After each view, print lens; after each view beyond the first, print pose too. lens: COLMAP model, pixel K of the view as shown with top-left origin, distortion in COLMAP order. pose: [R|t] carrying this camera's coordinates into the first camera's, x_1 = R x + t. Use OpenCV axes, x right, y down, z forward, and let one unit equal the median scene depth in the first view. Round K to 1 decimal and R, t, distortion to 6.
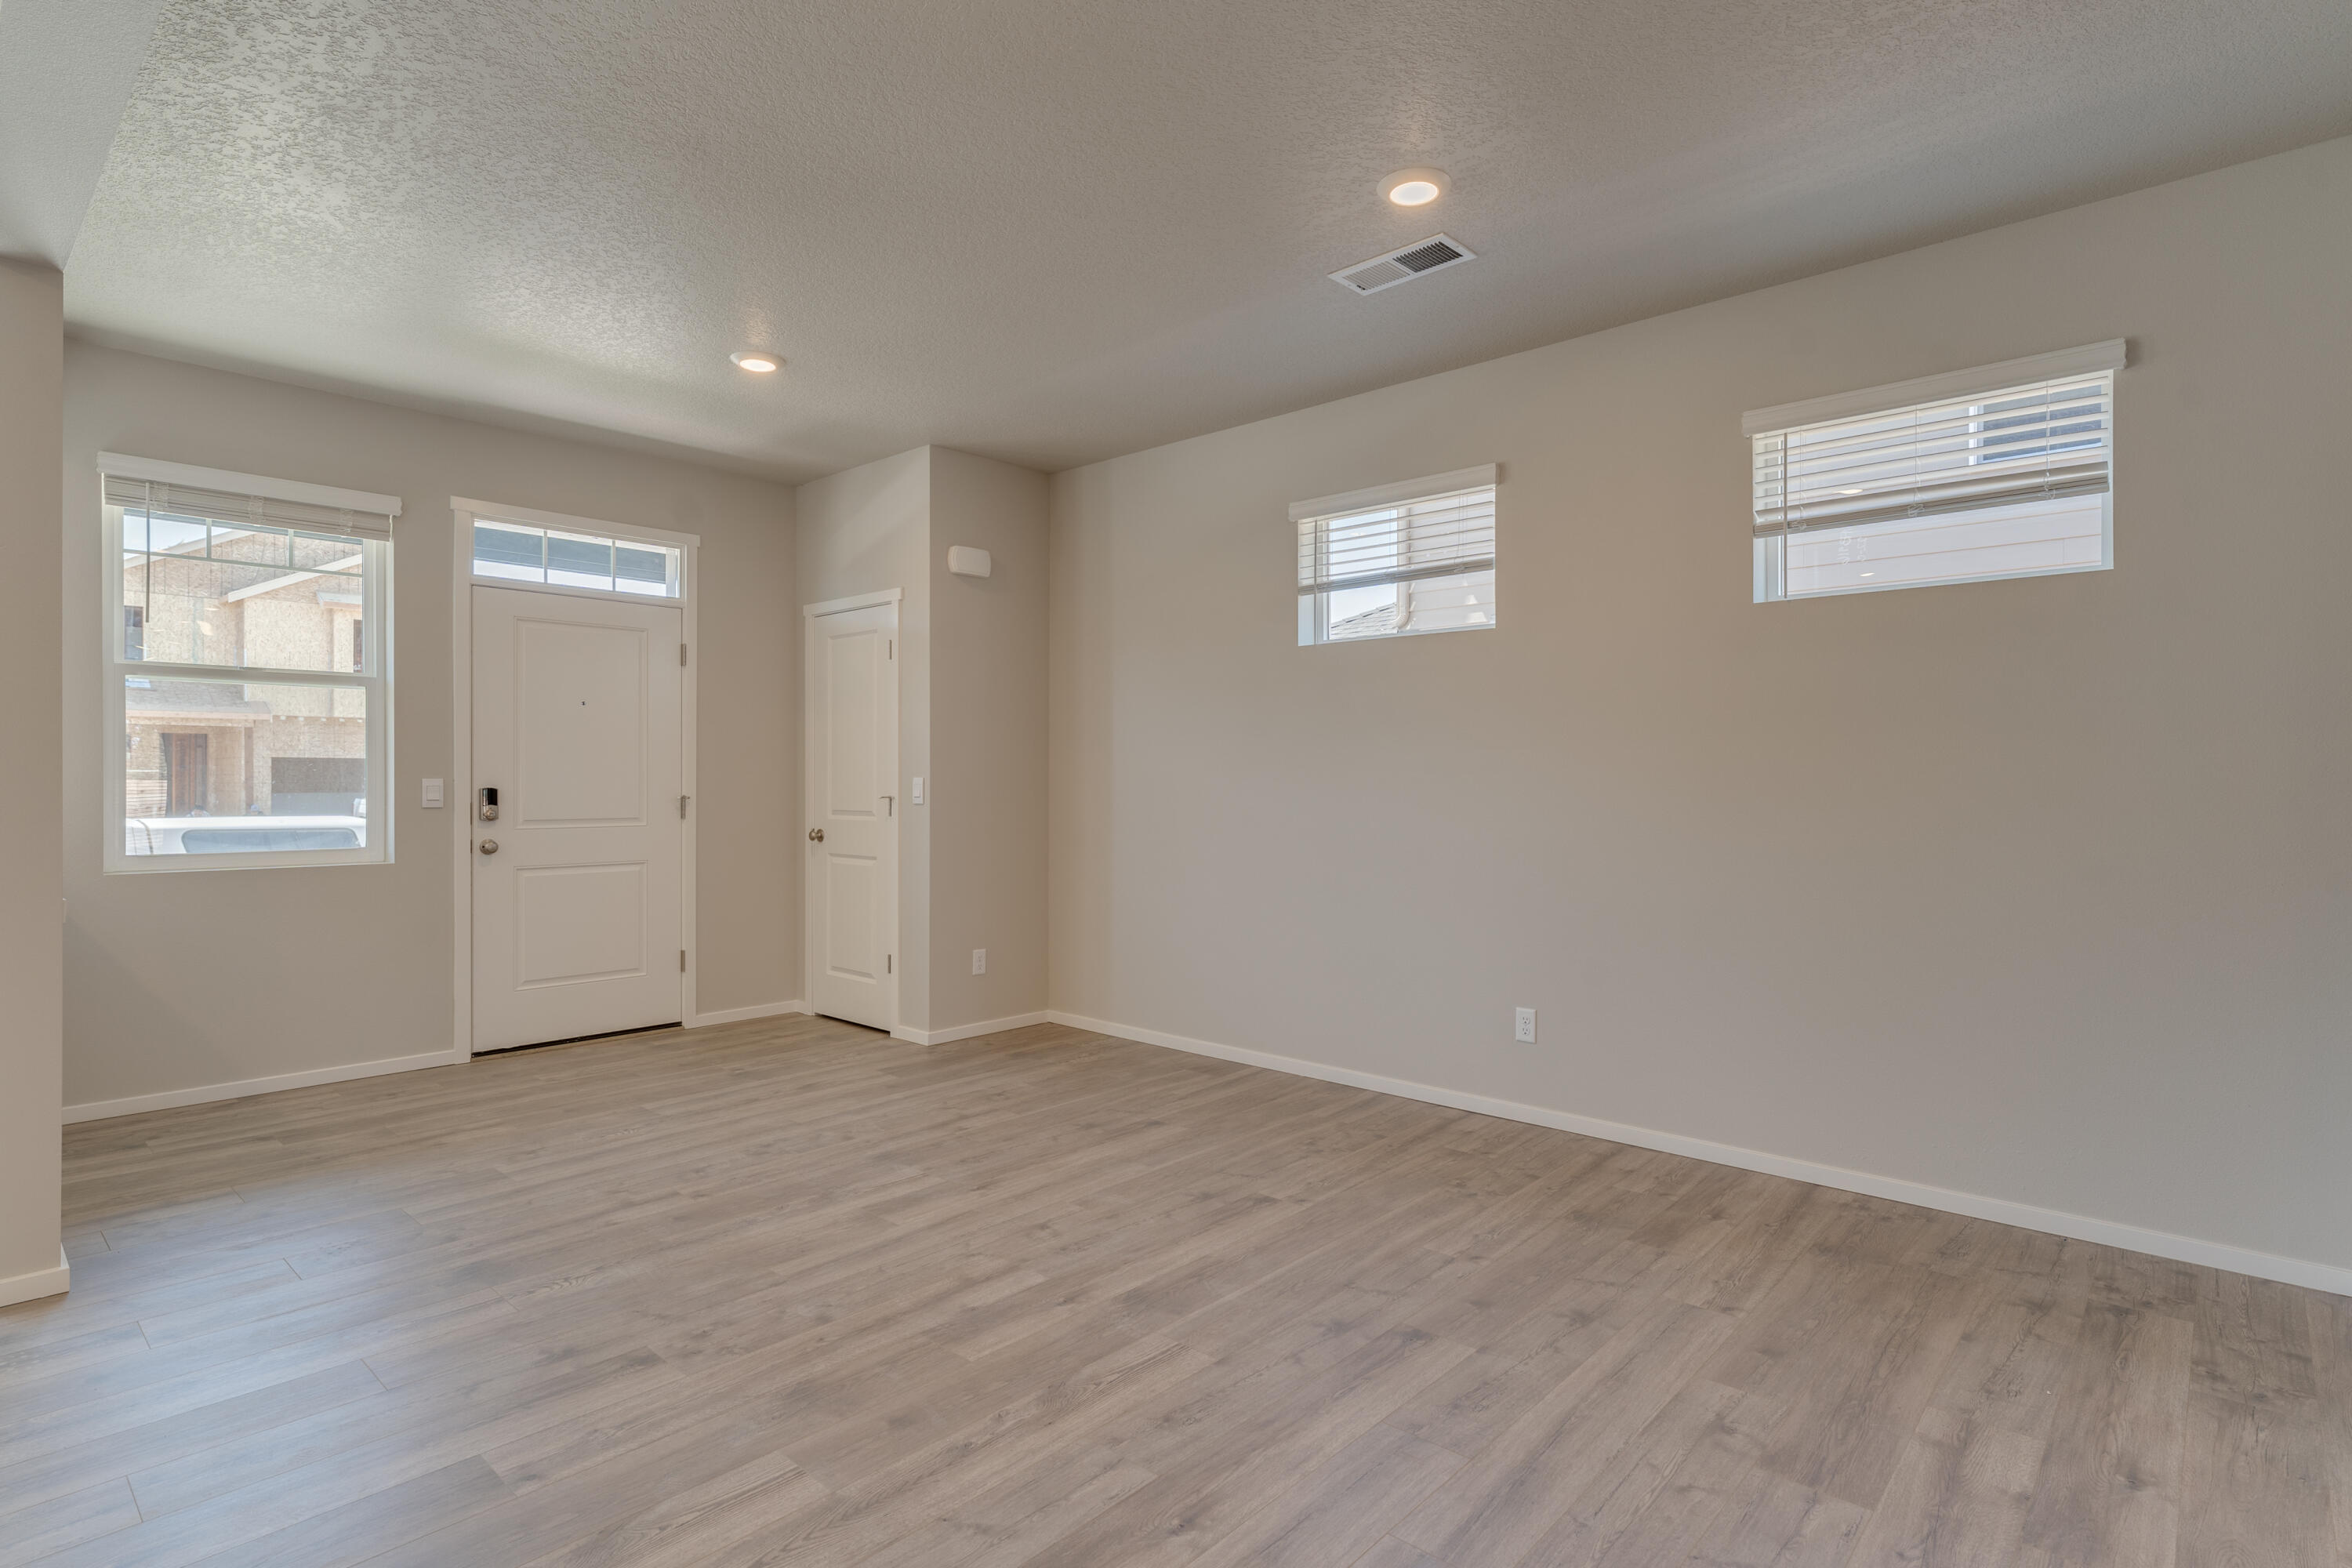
lens RADIAL K [[1163.7, 0, 1181.6], [0, 1163.7, 787.5], [0, 0, 1]] dist [-0.015081, -0.004235]
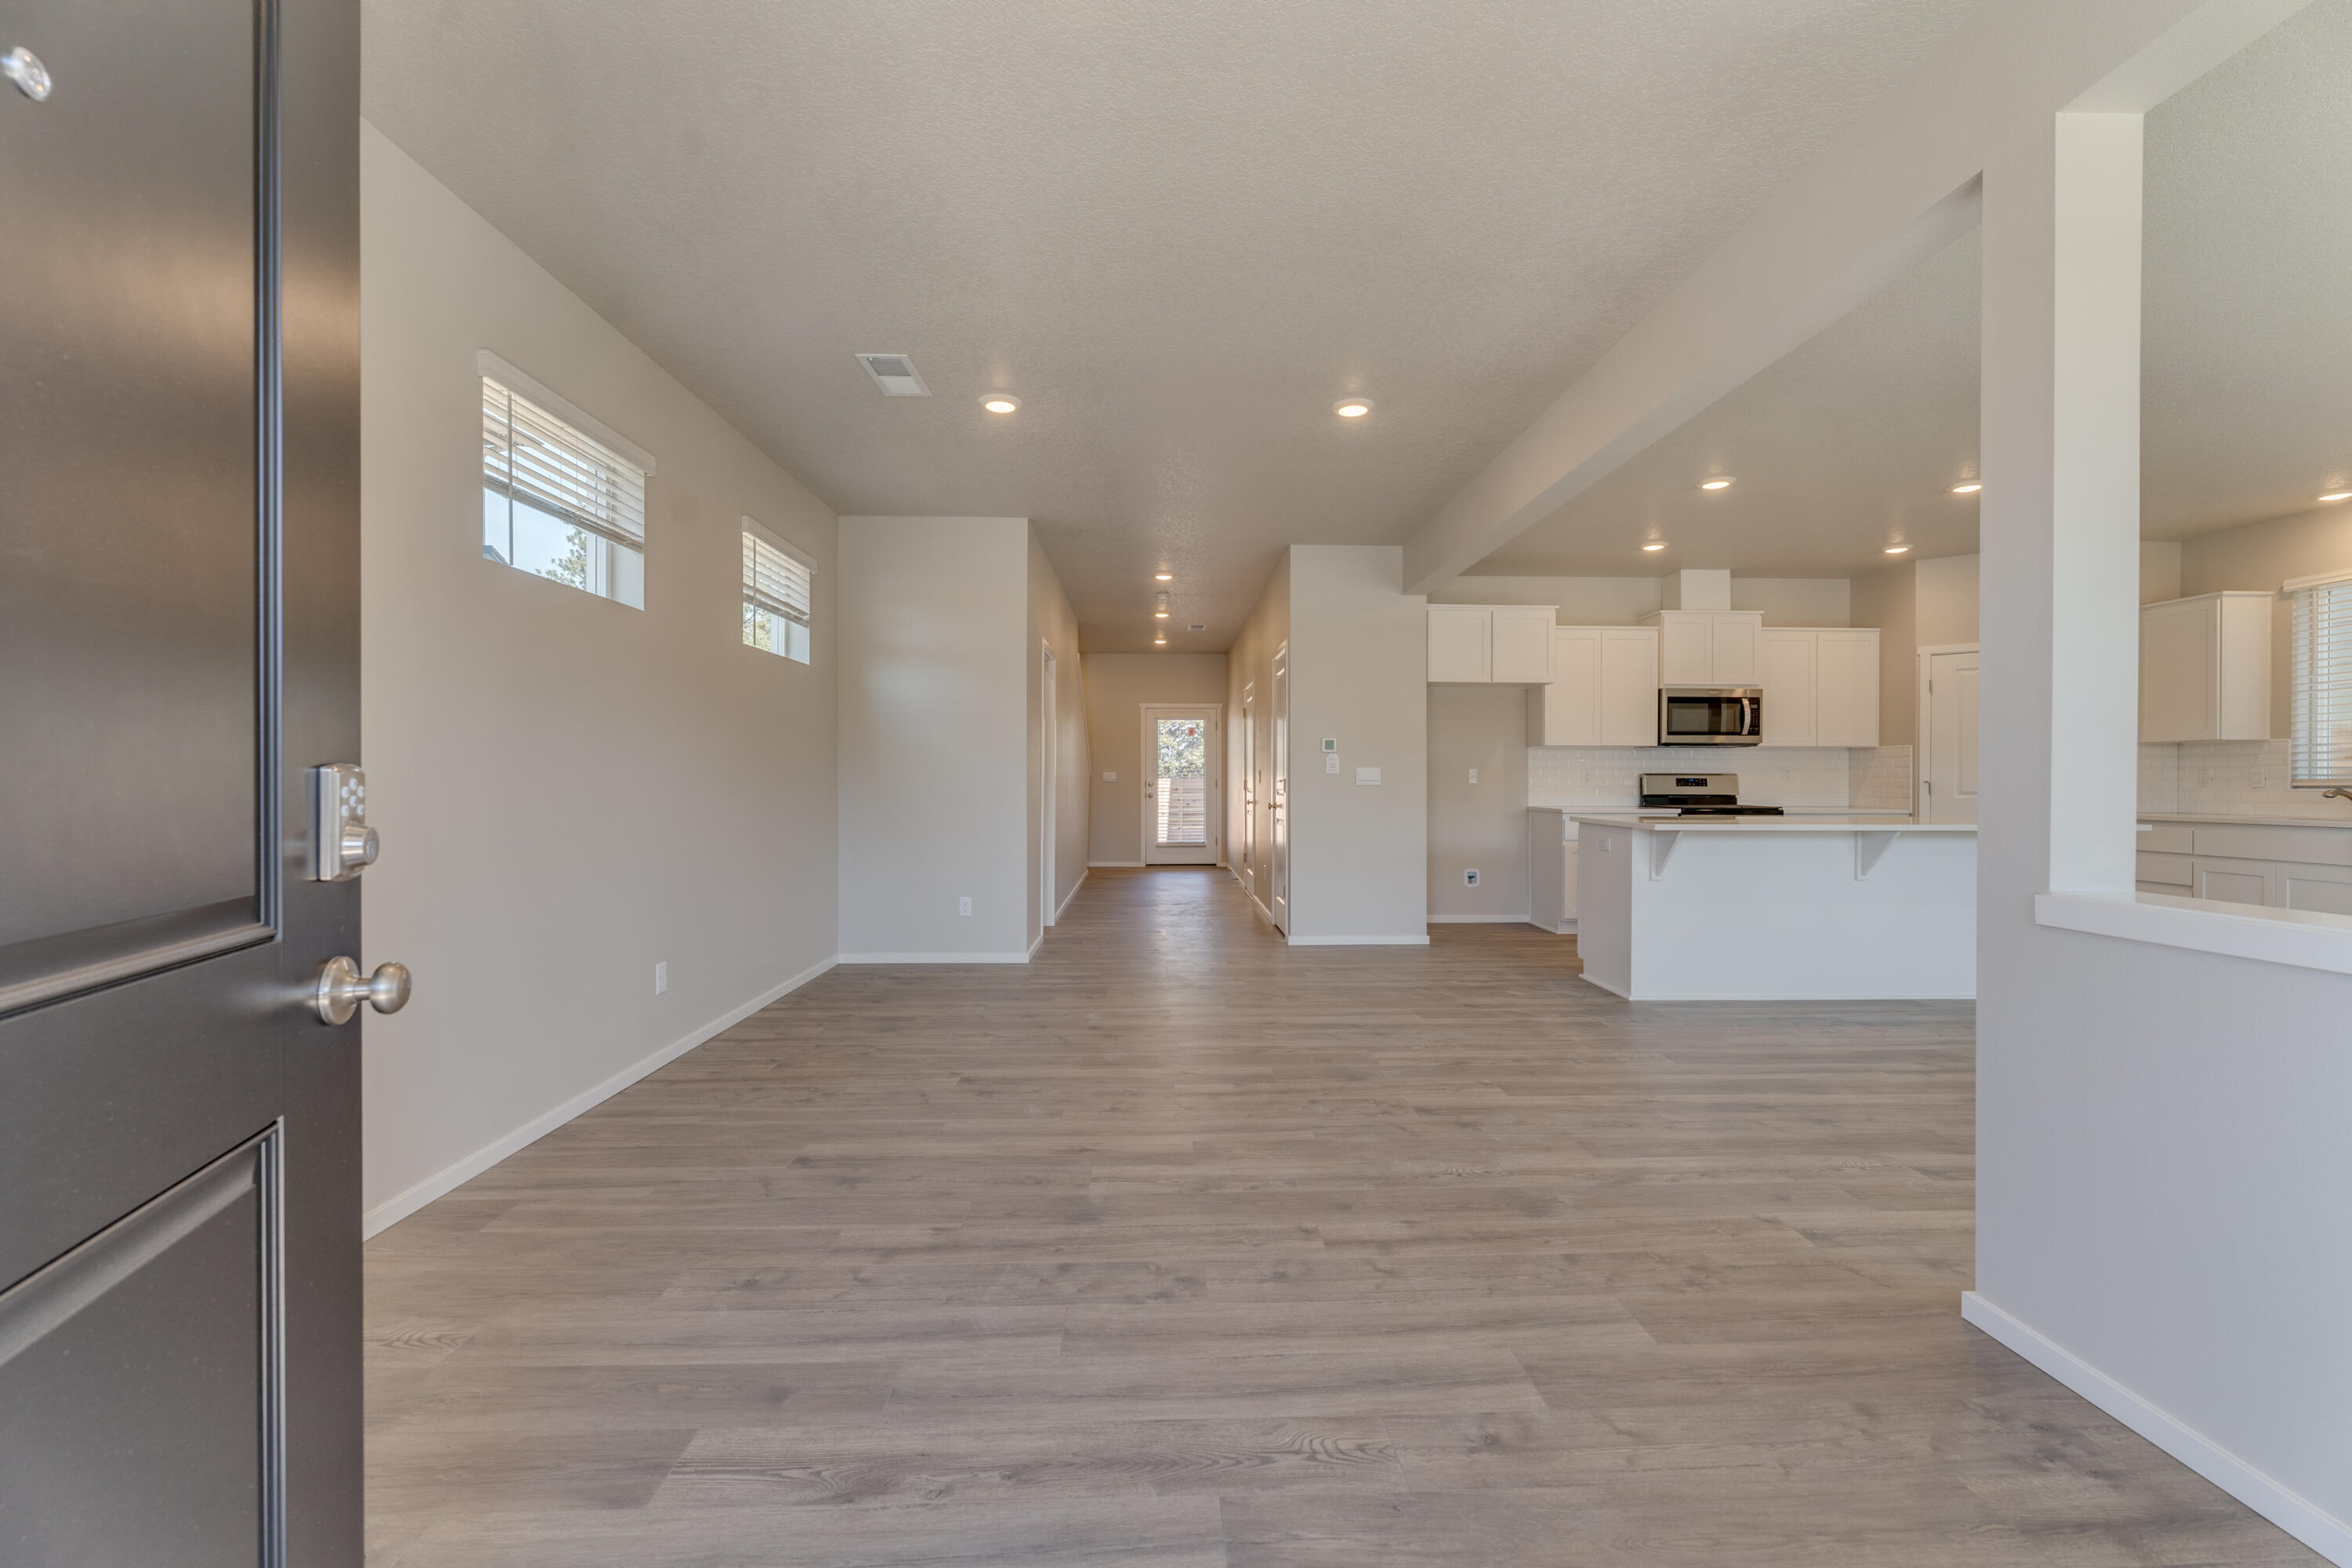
lens RADIAL K [[985.8, 0, 1179.0], [0, 985.8, 778.4], [0, 0, 1]] dist [-0.000367, -0.000207]
pose [[-0.693069, -0.004014, 0.720860, -0.770060], [-0.000324, 0.999986, 0.005257, 0.009962], [-0.720871, 0.003410, -0.693061, 1.384016]]
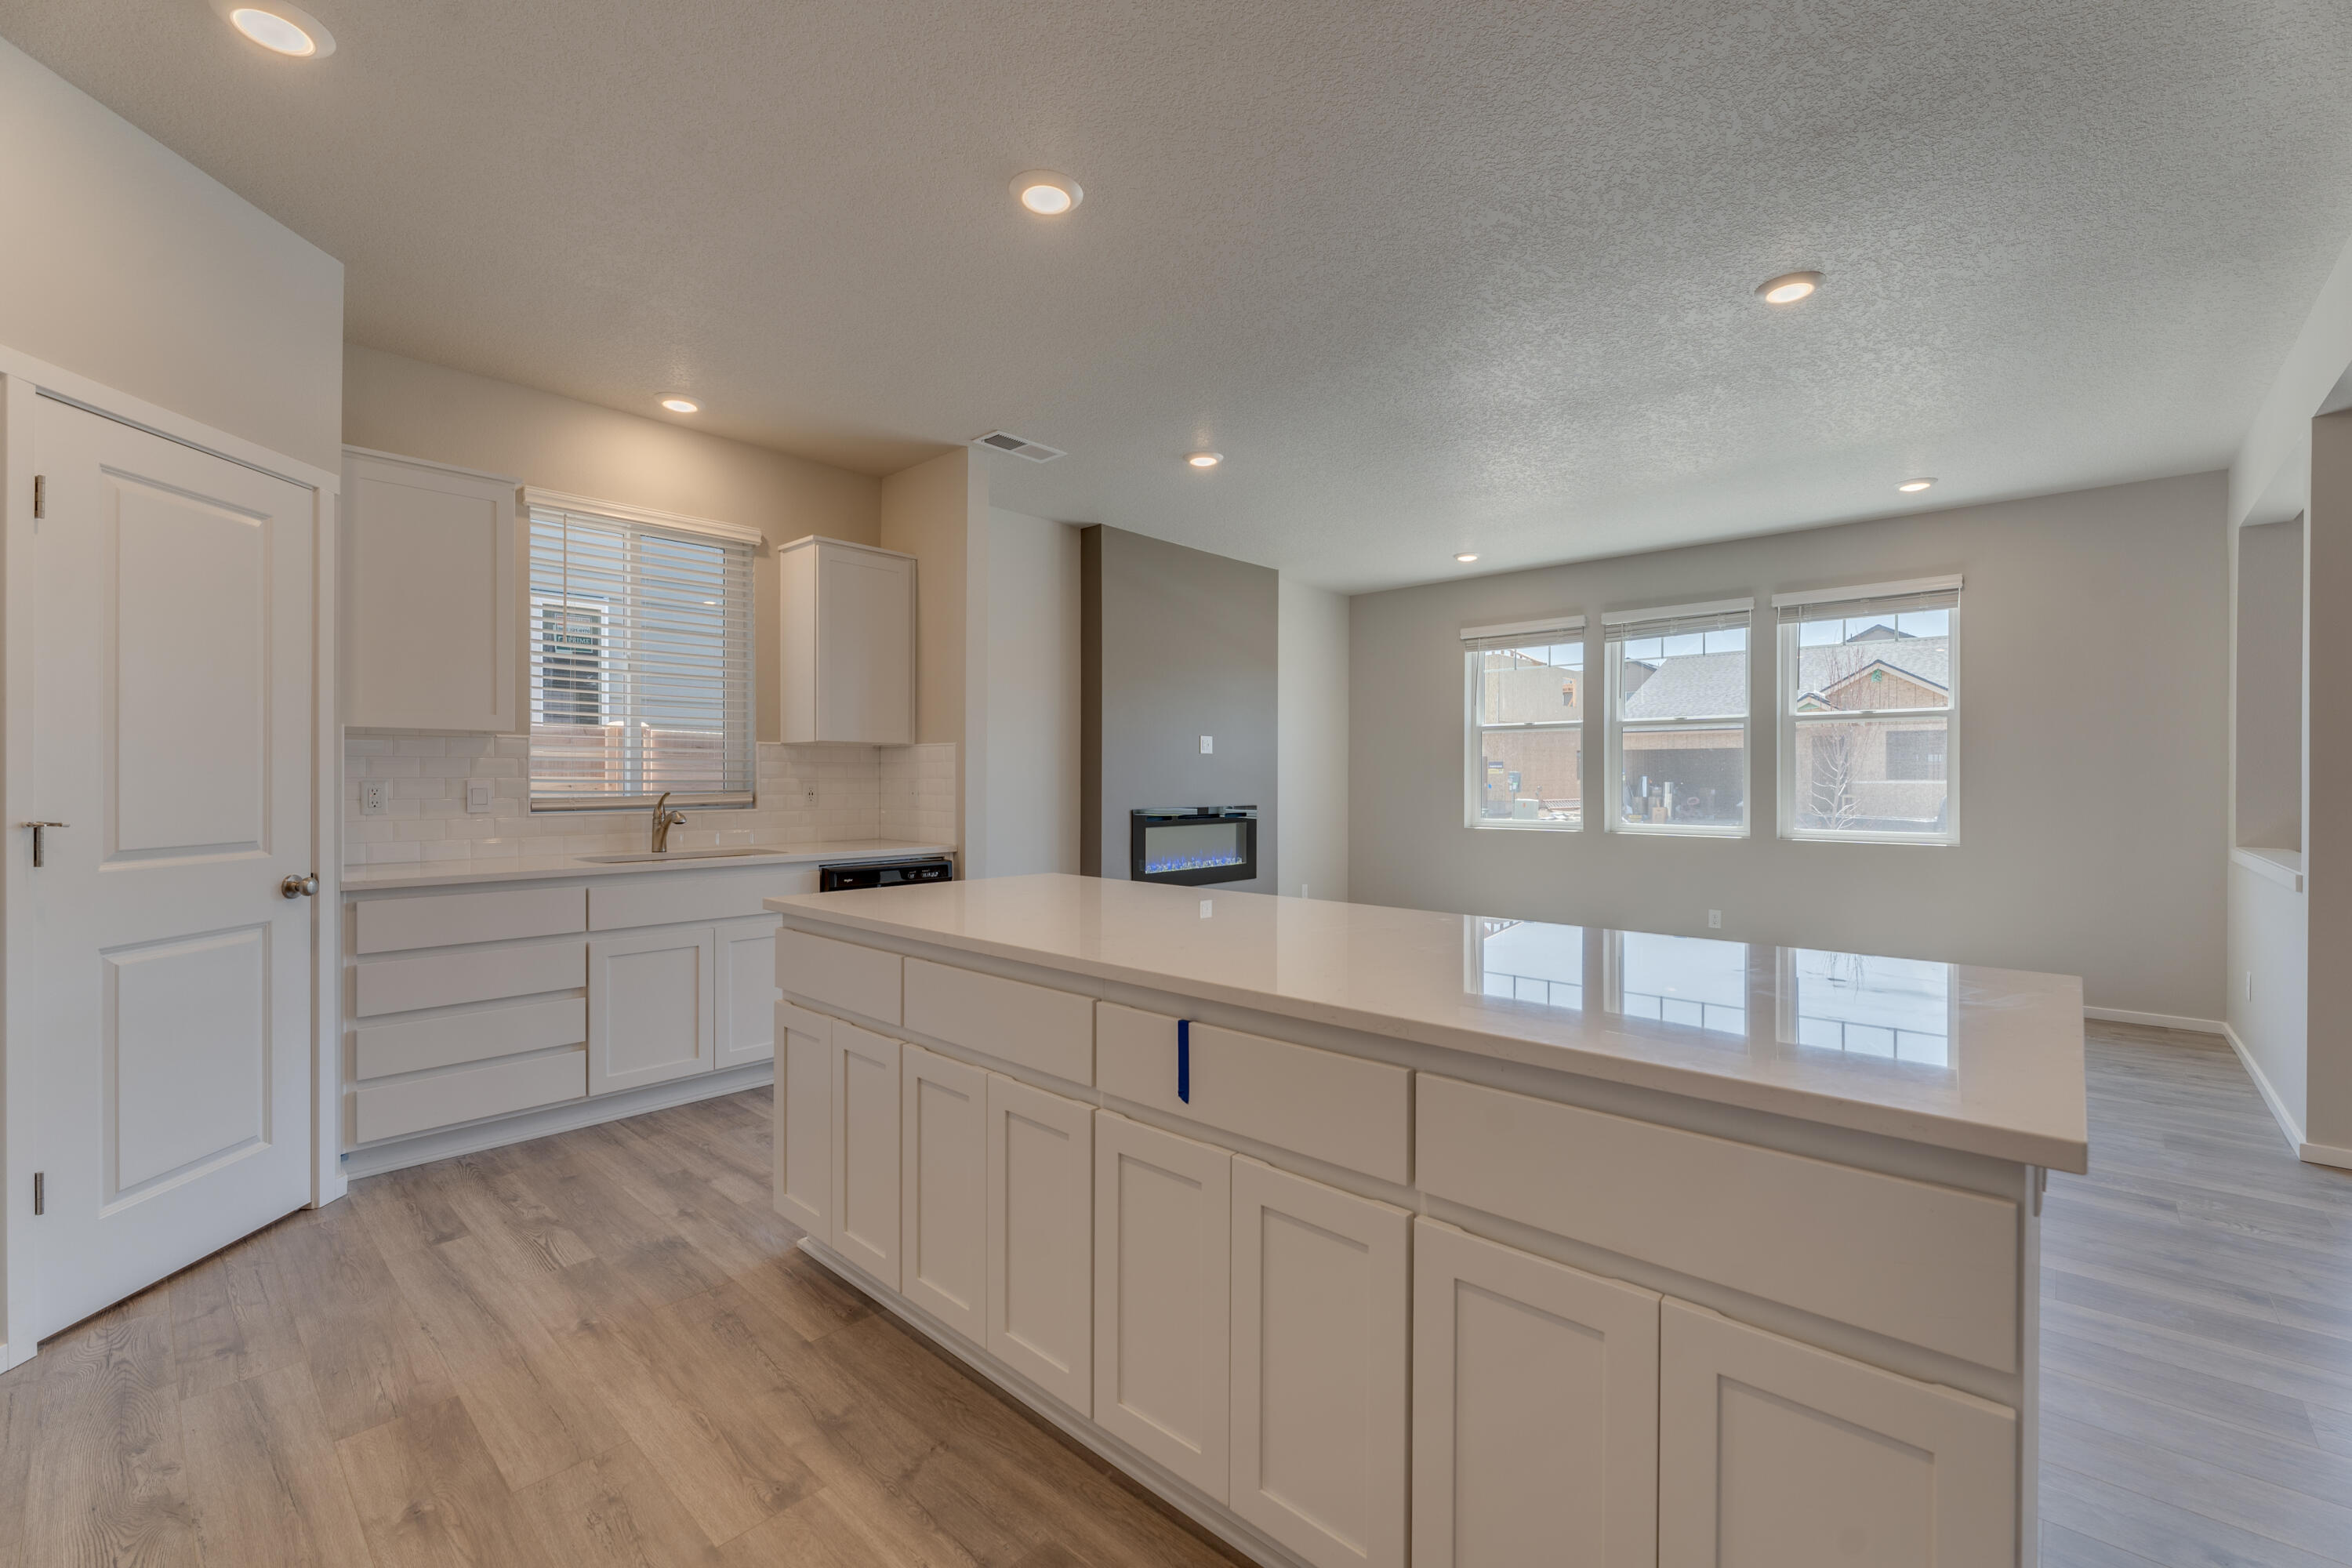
lens RADIAL K [[985.8, 0, 1182.2], [0, 985.8, 782.0], [0, 0, 1]] dist [-0.000367, -0.000207]
pose [[-0.006034, 0.000519, -0.999982, 0.120579], [-0.008365, 0.999965, 0.000570, -0.002948], [0.999947, 0.008368, -0.006029, -0.275170]]
